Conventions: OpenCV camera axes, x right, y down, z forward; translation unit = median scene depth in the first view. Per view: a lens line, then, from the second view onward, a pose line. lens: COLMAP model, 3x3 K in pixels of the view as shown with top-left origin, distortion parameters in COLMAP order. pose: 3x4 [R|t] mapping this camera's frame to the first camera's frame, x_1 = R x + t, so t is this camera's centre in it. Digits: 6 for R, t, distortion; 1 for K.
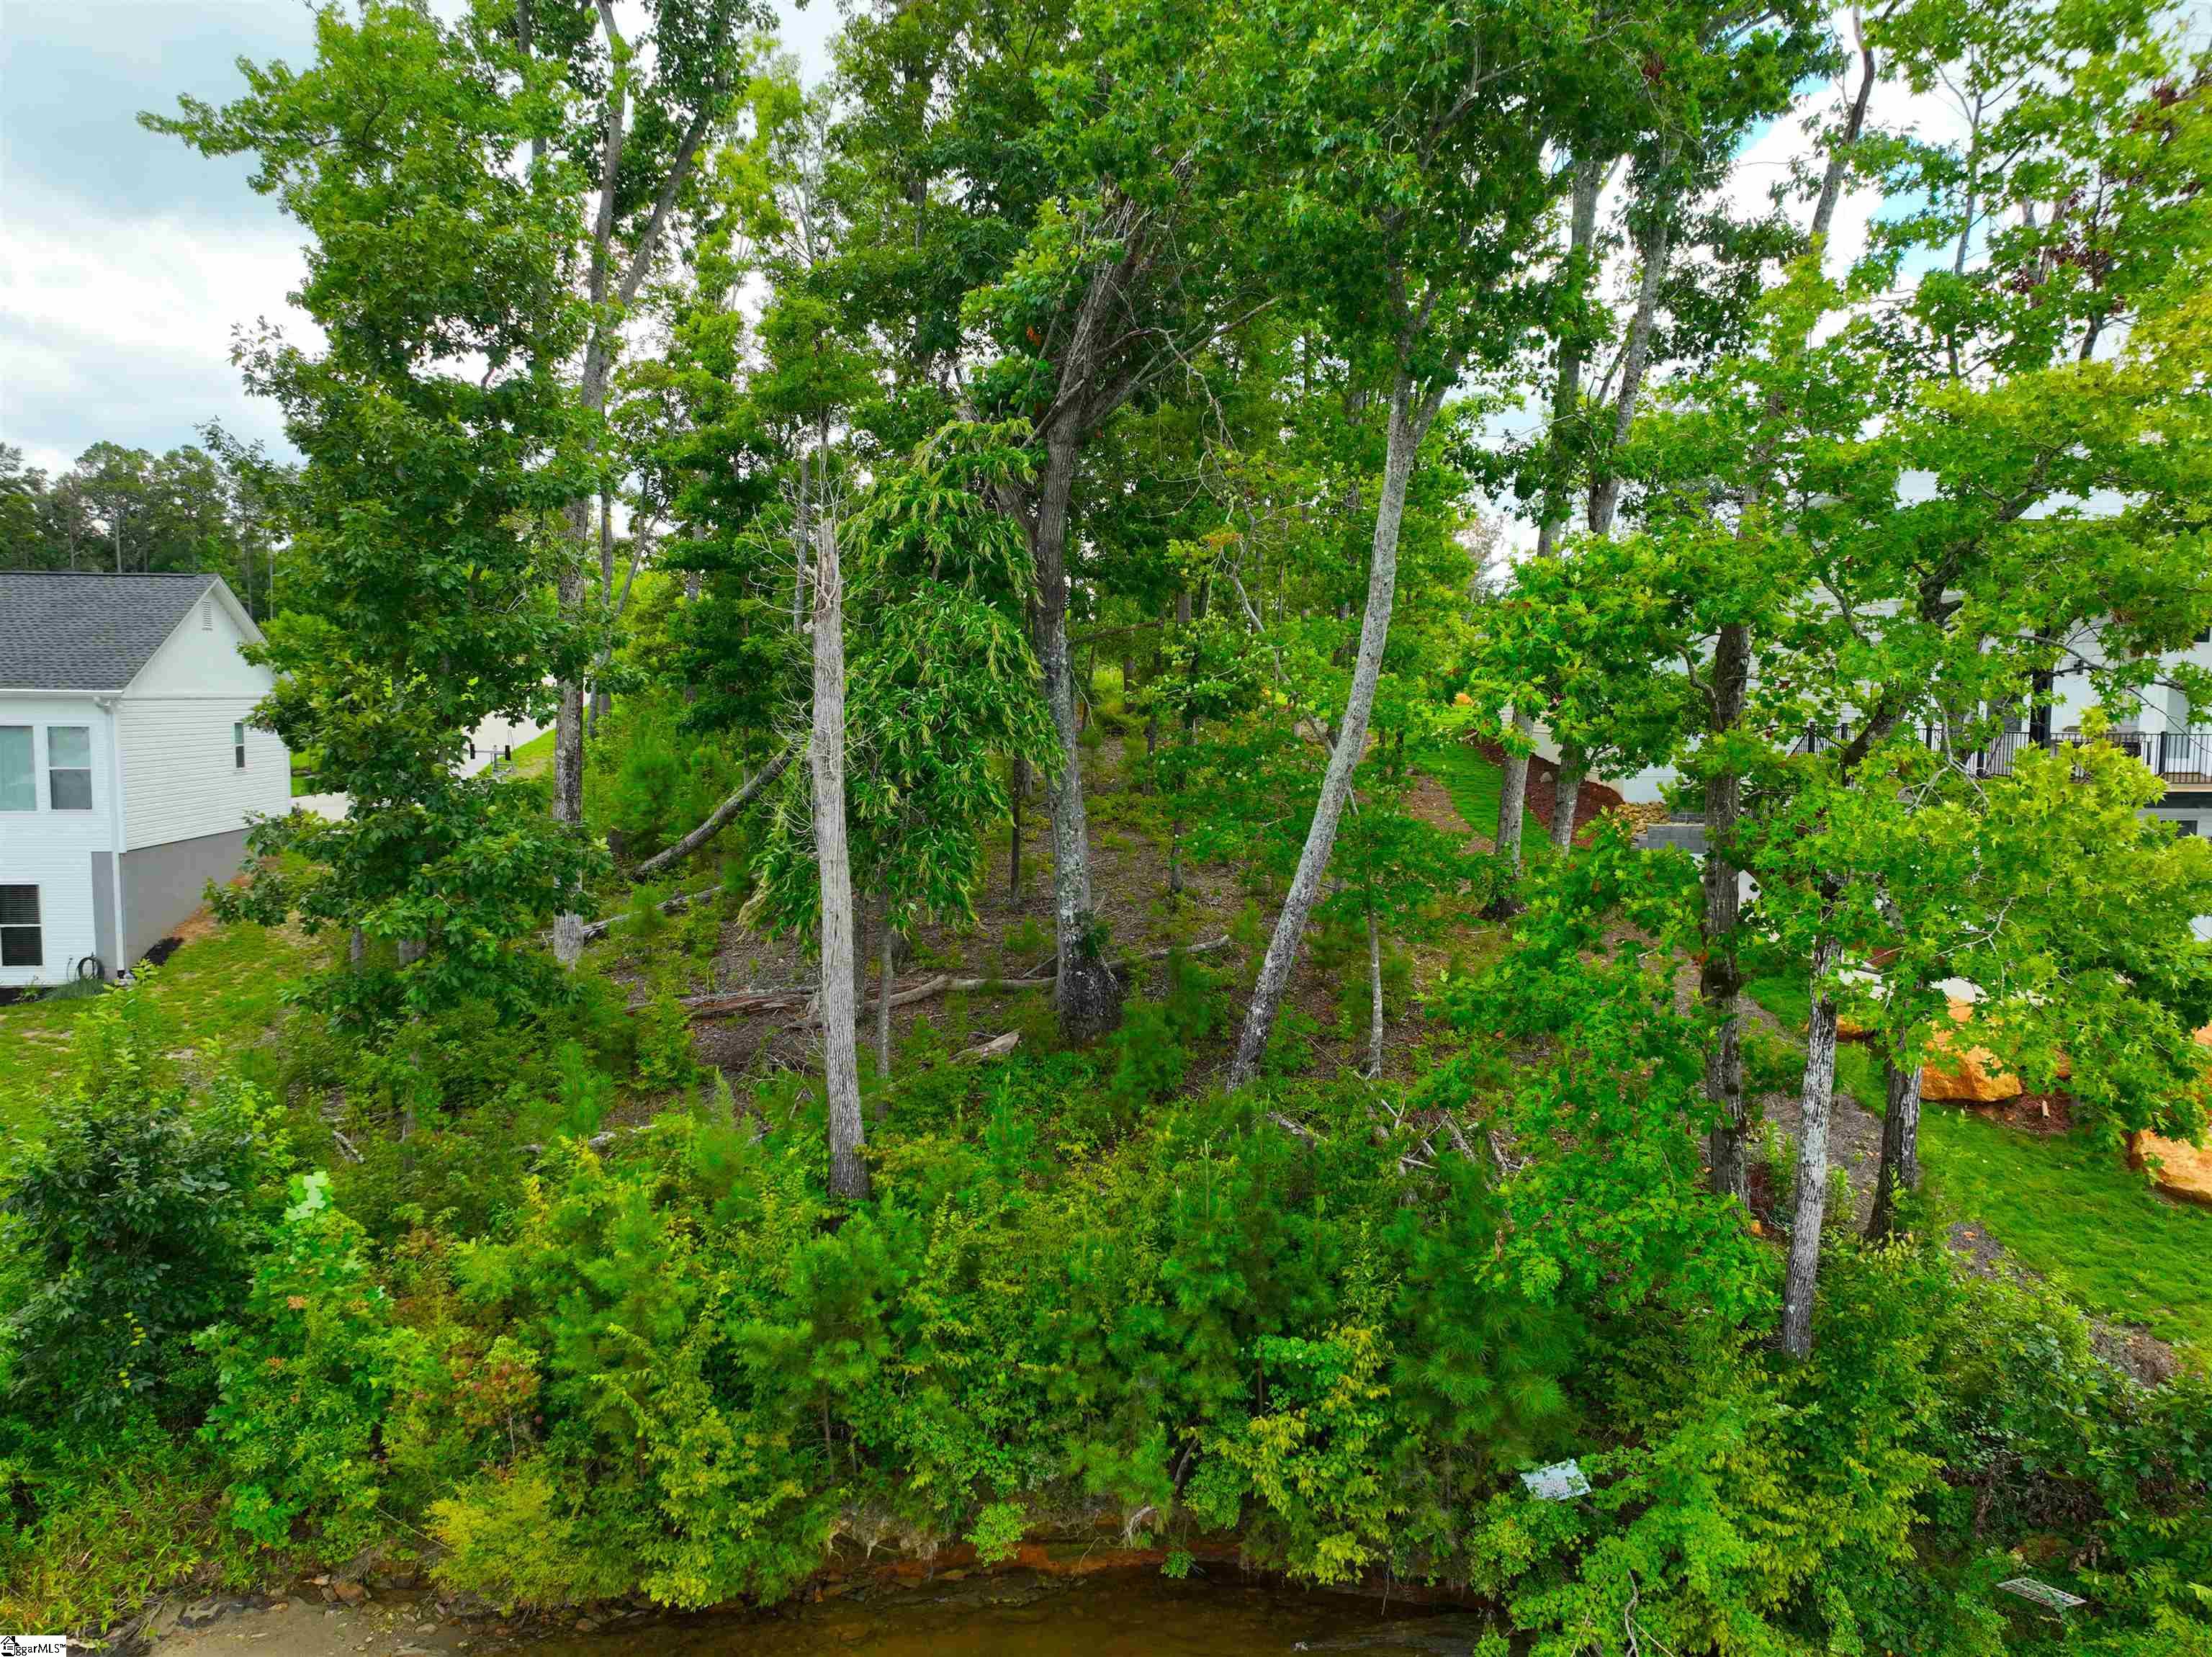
lens RADIAL K [[1593.7, 0, 1124.7], [0, 1593.7, 842.7], [0, 0, 1]] dist [-0.003201, 0.021950]
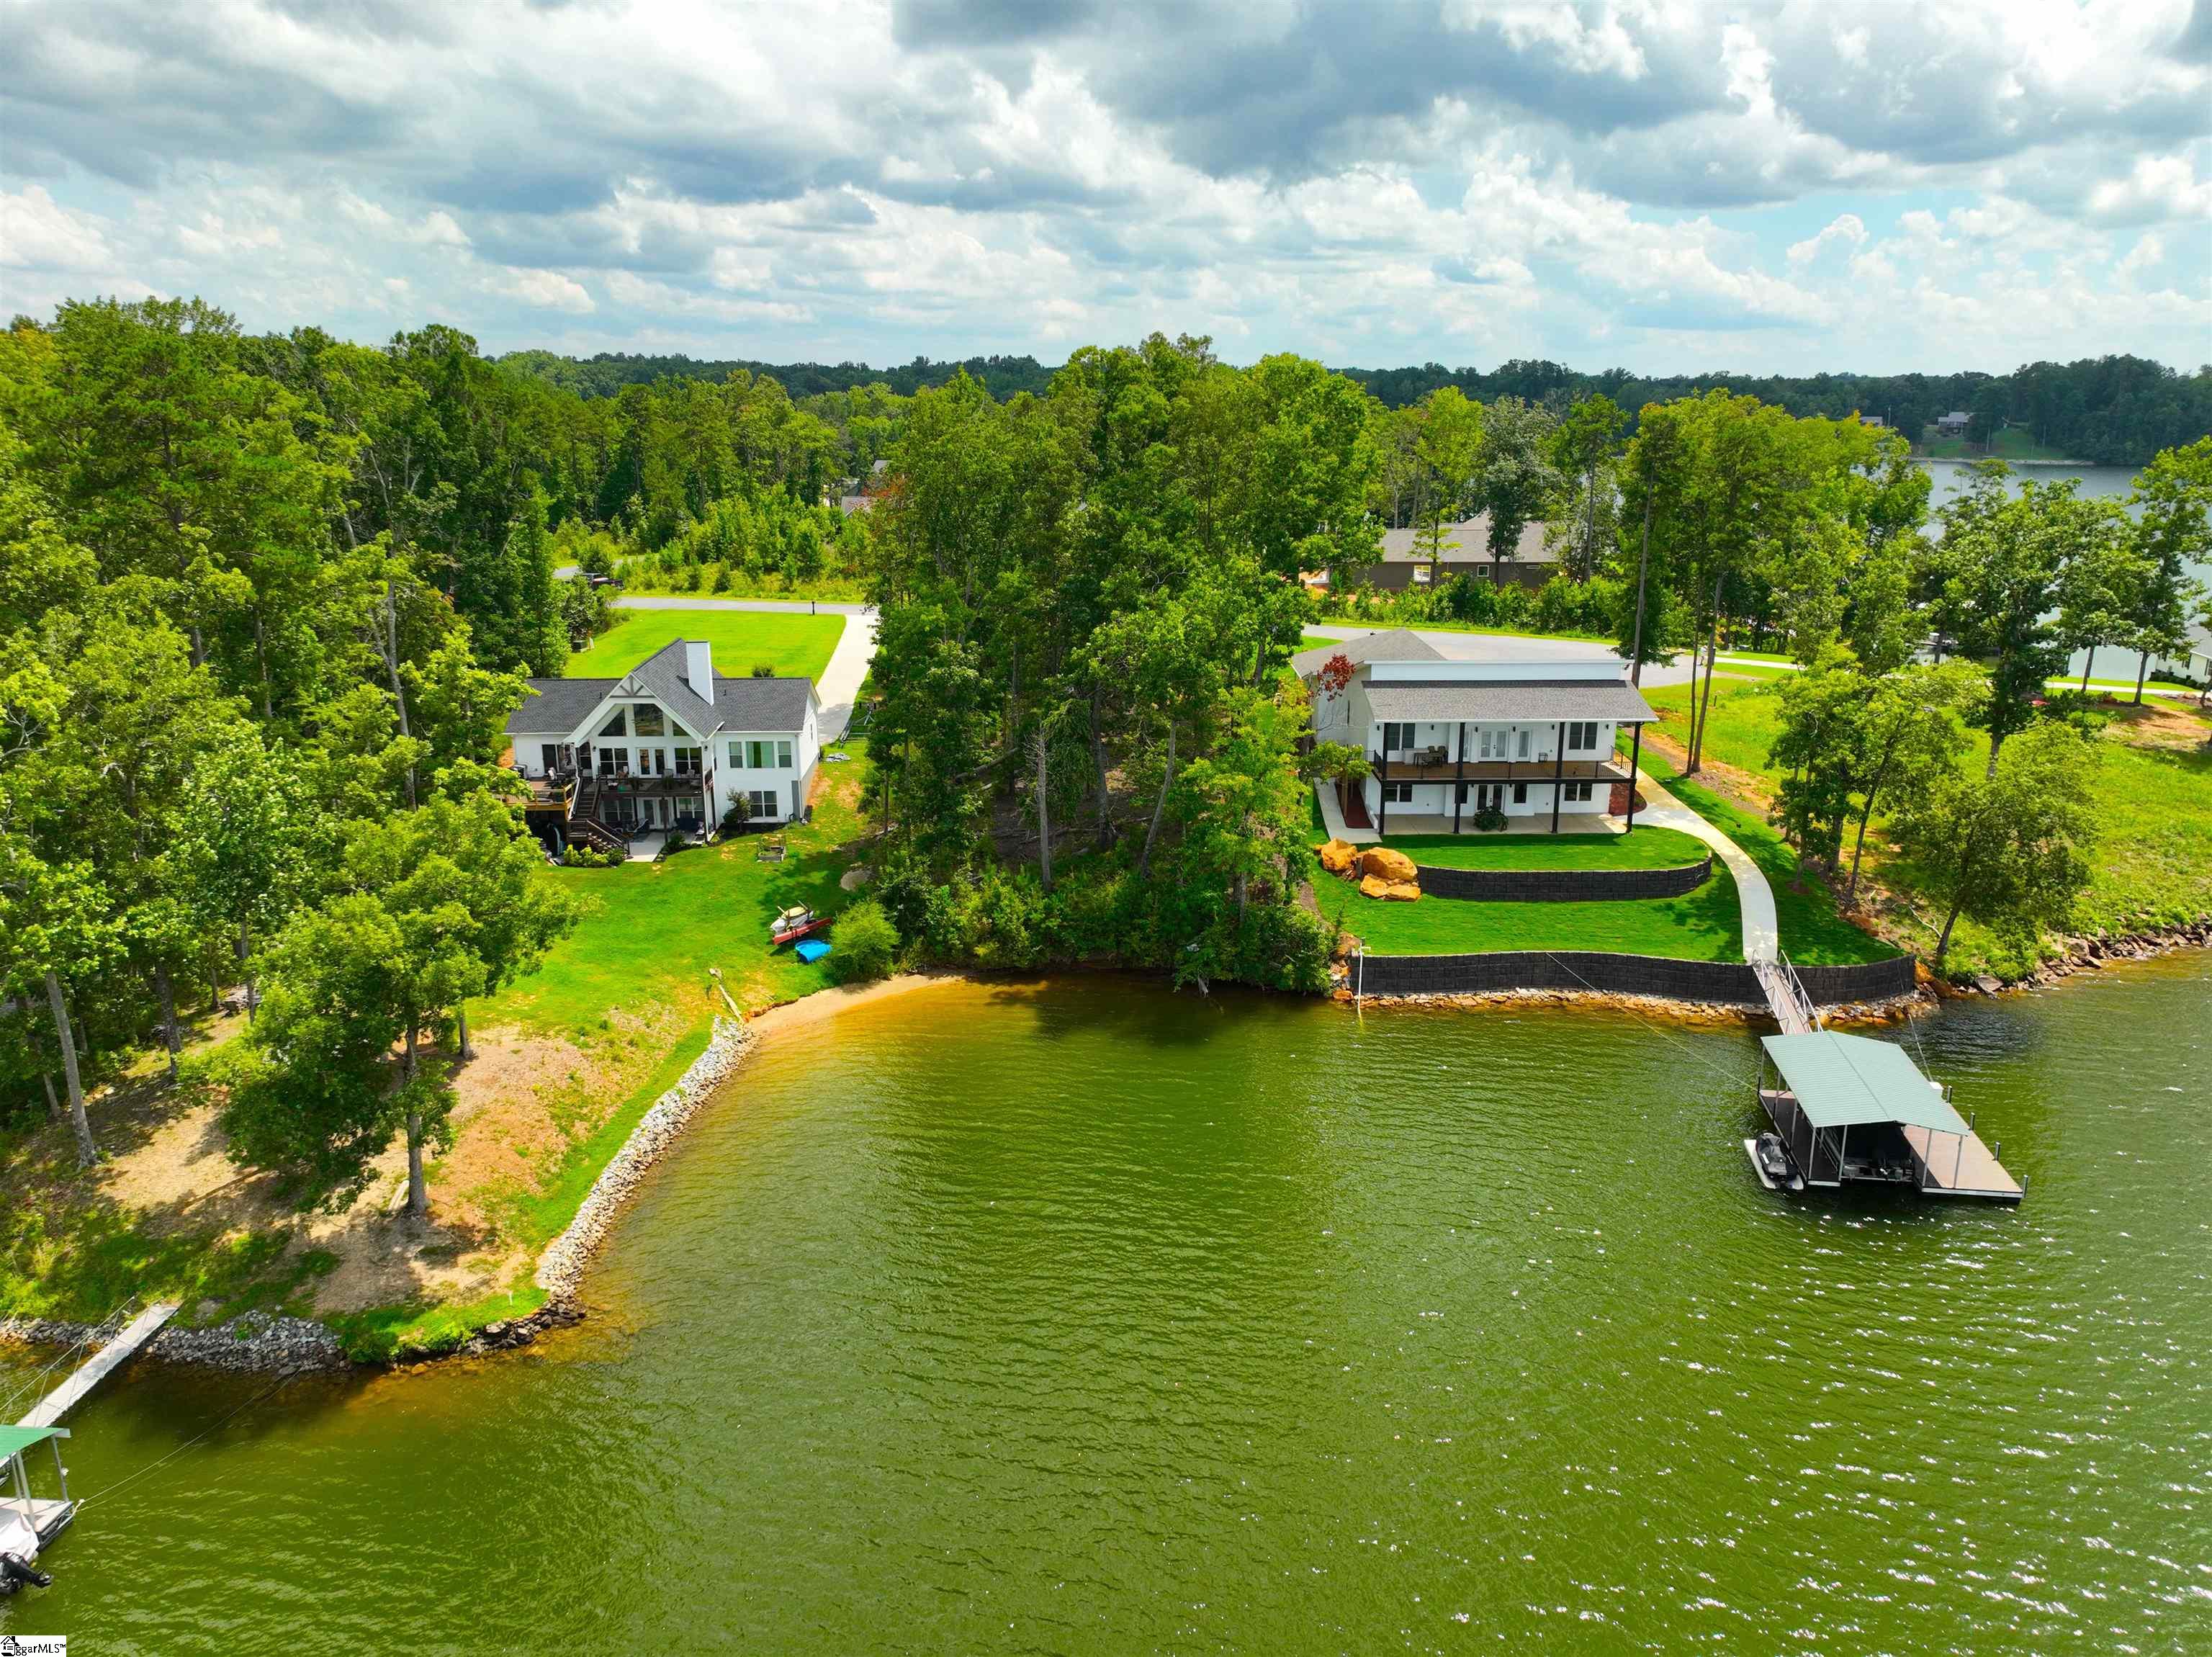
lens RADIAL K [[1613.2, 0, 1136.7], [0, 1613.2, 825.9], [0, 0, 1]] dist [-0.034036, 0.031175]
pose [[0.998838, 0.008916, -0.047359, 0.259901], [-0.000589, 0.984921, 0.173001, -0.676299], [0.048187, -0.172773, 0.983782, -3.108553]]
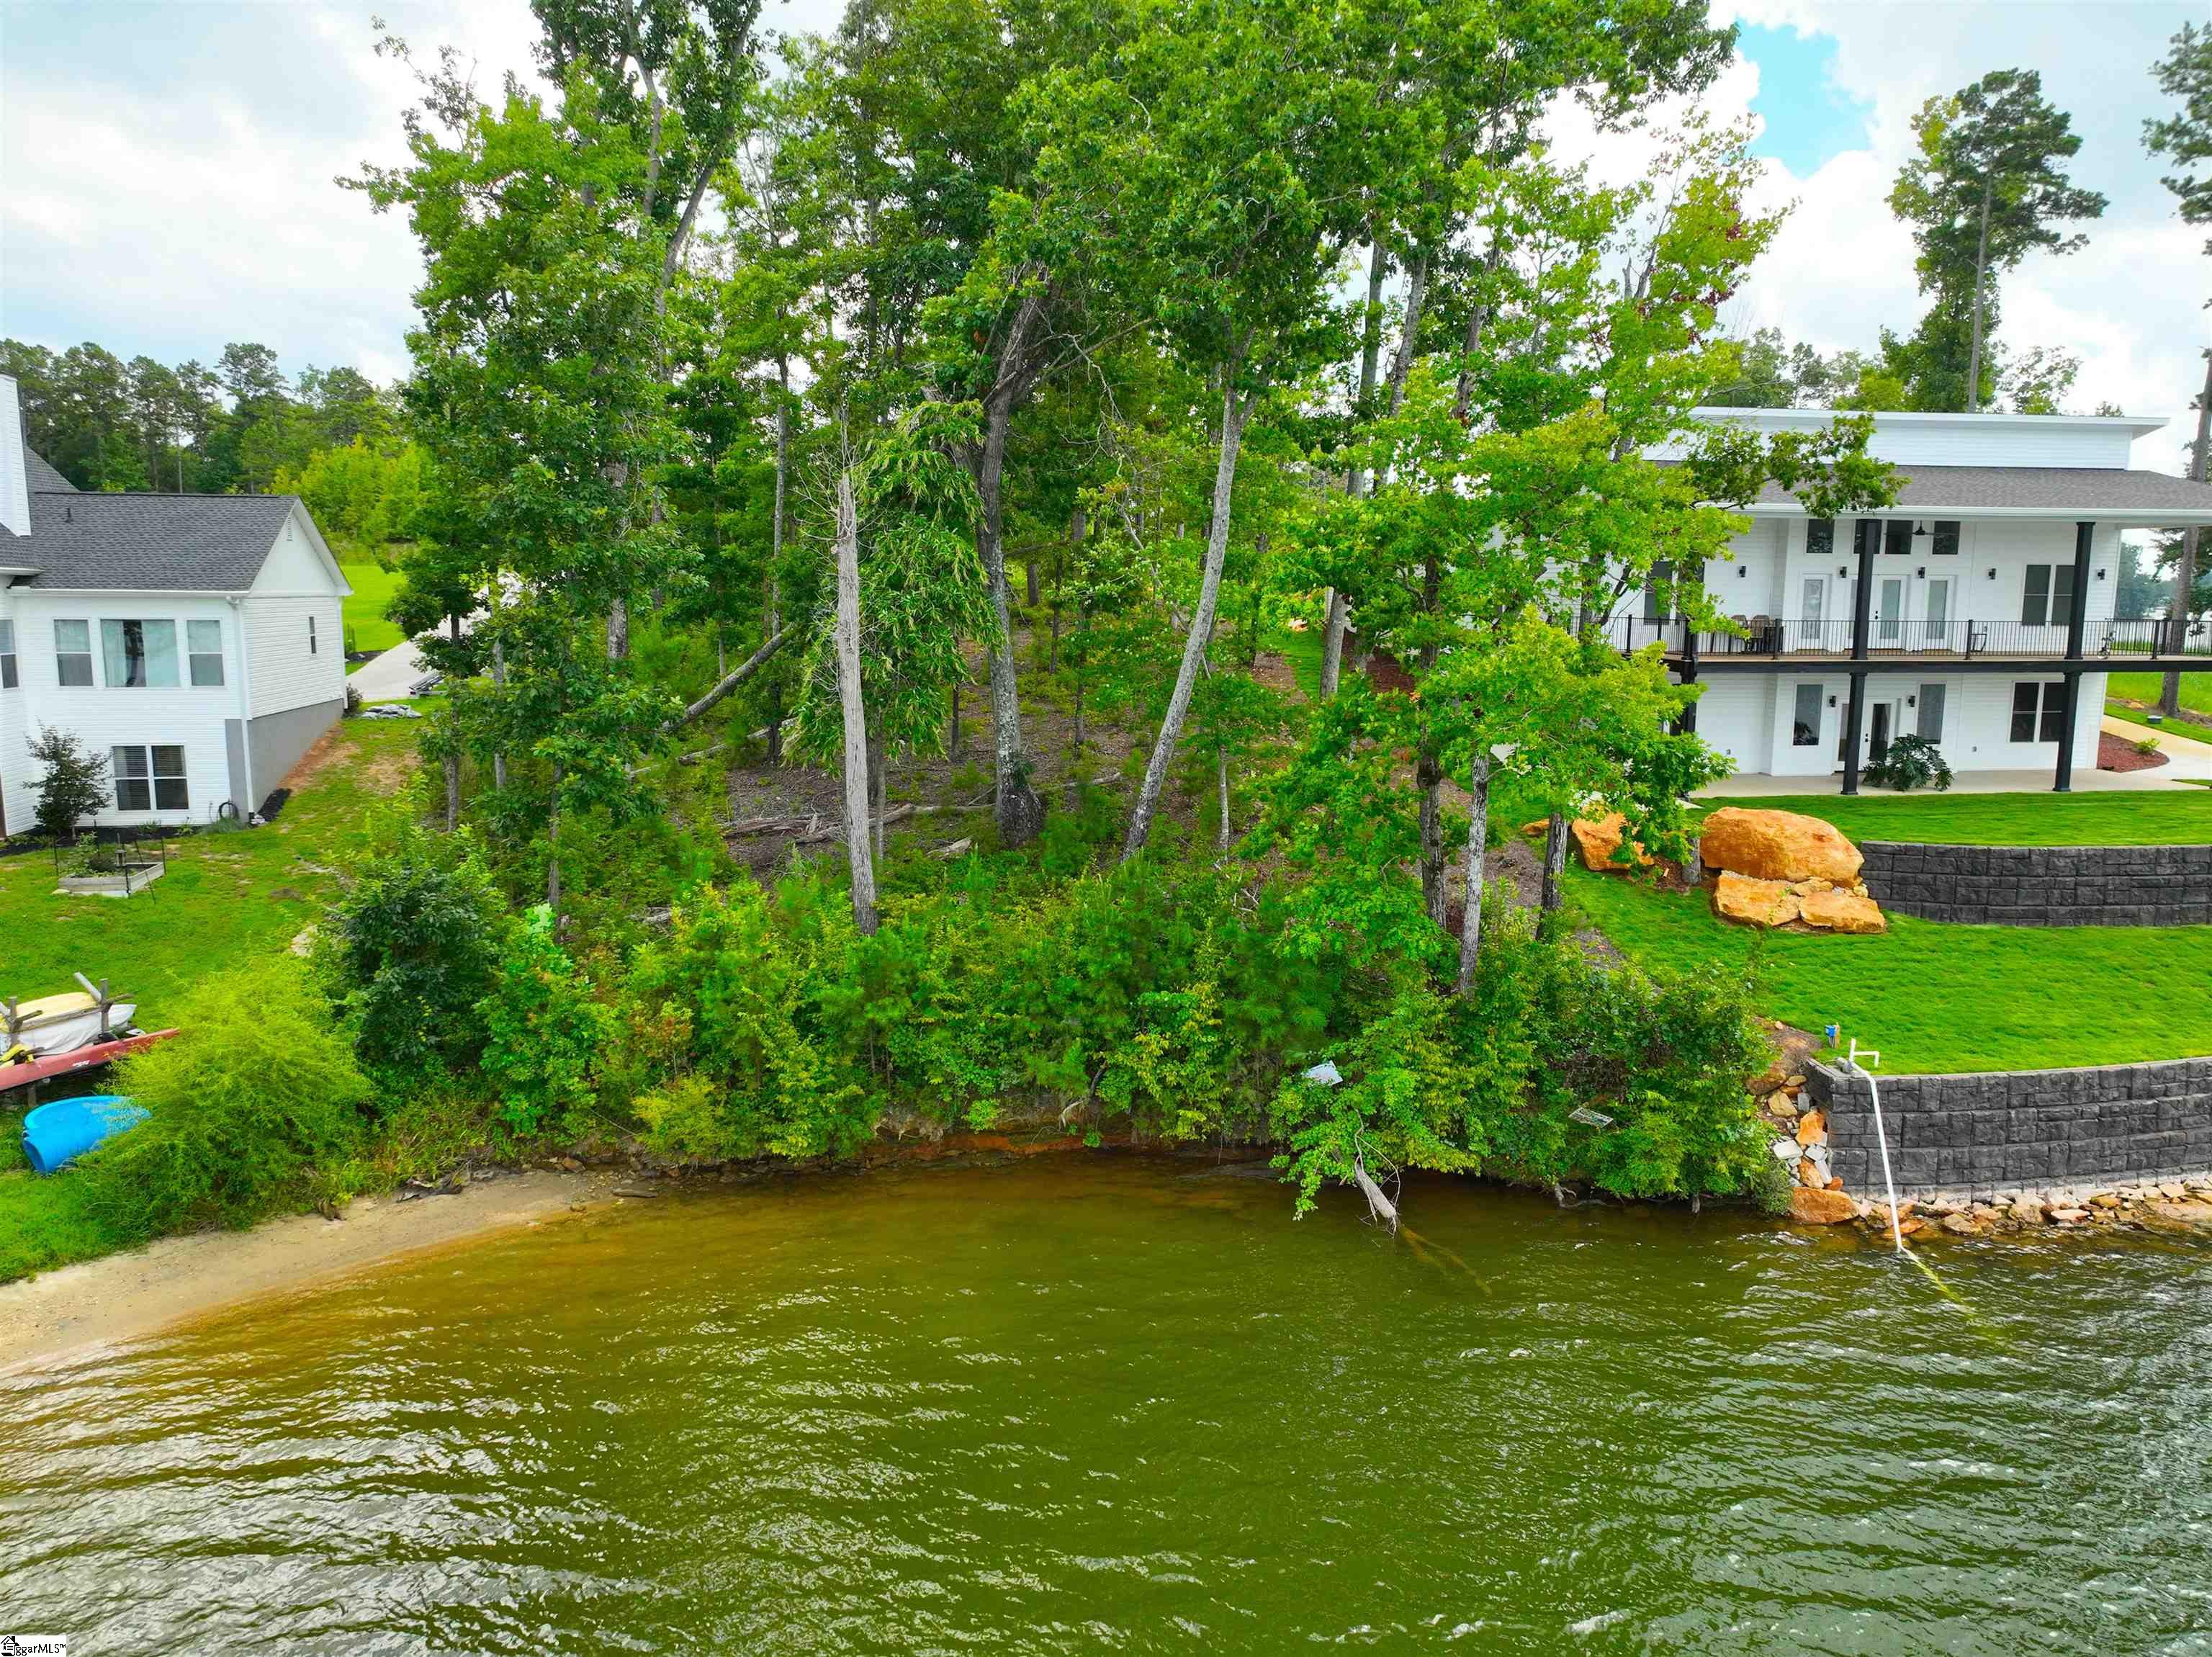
lens RADIAL K [[1593.7, 0, 1124.7], [0, 1593.7, 842.7], [0, 0, 1]] dist [-0.003201, 0.021950]
pose [[0.997518, -0.012535, 0.069281, -0.034844], [0.007962, 0.997795, 0.065891, 0.038927], [-0.069954, -0.065176, 0.995419, -0.481356]]
